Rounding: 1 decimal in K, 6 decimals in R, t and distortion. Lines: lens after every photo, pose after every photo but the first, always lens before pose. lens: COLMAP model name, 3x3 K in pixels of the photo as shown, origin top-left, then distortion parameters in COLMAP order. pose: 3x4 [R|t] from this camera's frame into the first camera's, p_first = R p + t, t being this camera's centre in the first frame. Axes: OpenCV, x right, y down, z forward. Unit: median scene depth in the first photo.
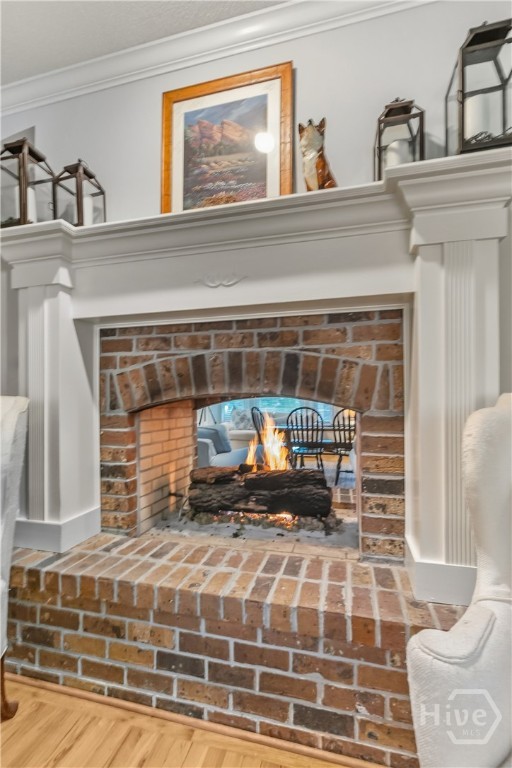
lens RADIAL K [[358.3, 0, 255.8], [0, 358.3, 403.3], [0, 0, 1]] dist [0.000008, 0.000825]
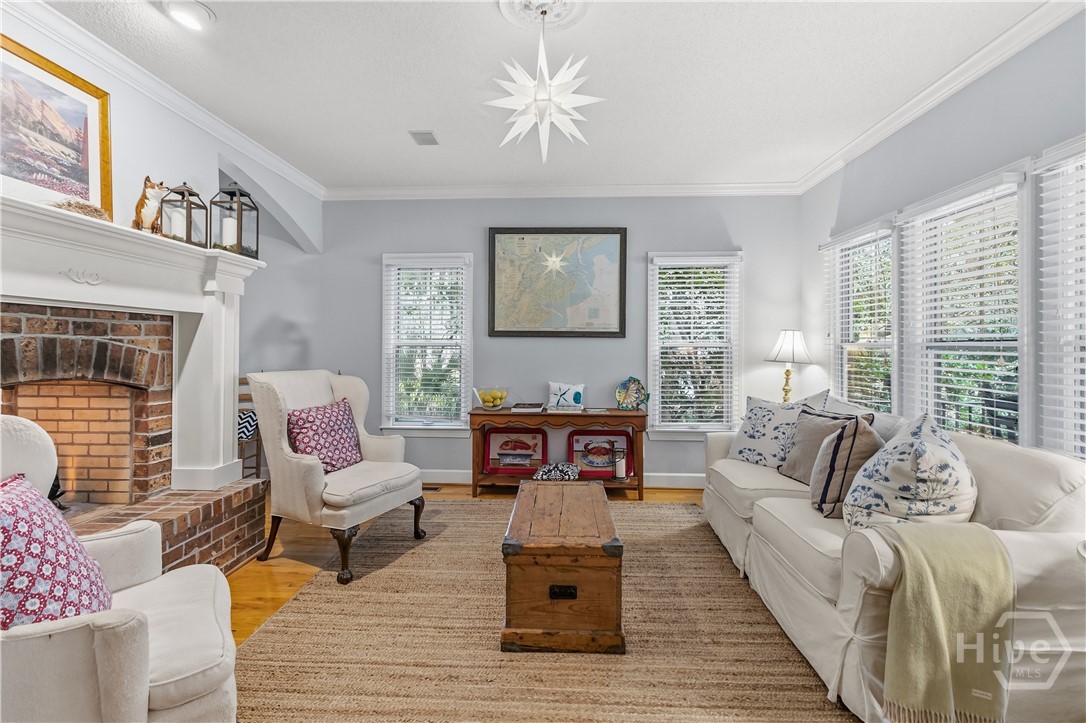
lens RADIAL K [[506.4, 0, 539.4], [0, 506.4, 350.8], [0, 0, 1]] dist [0.001474, 0.000319]
pose [[-0.206712, -0.007684, 0.978372, -1.813020], [-0.010747, 0.999927, 0.005583, -0.137228], [-0.978343, -0.009361, -0.206779, -0.042490]]
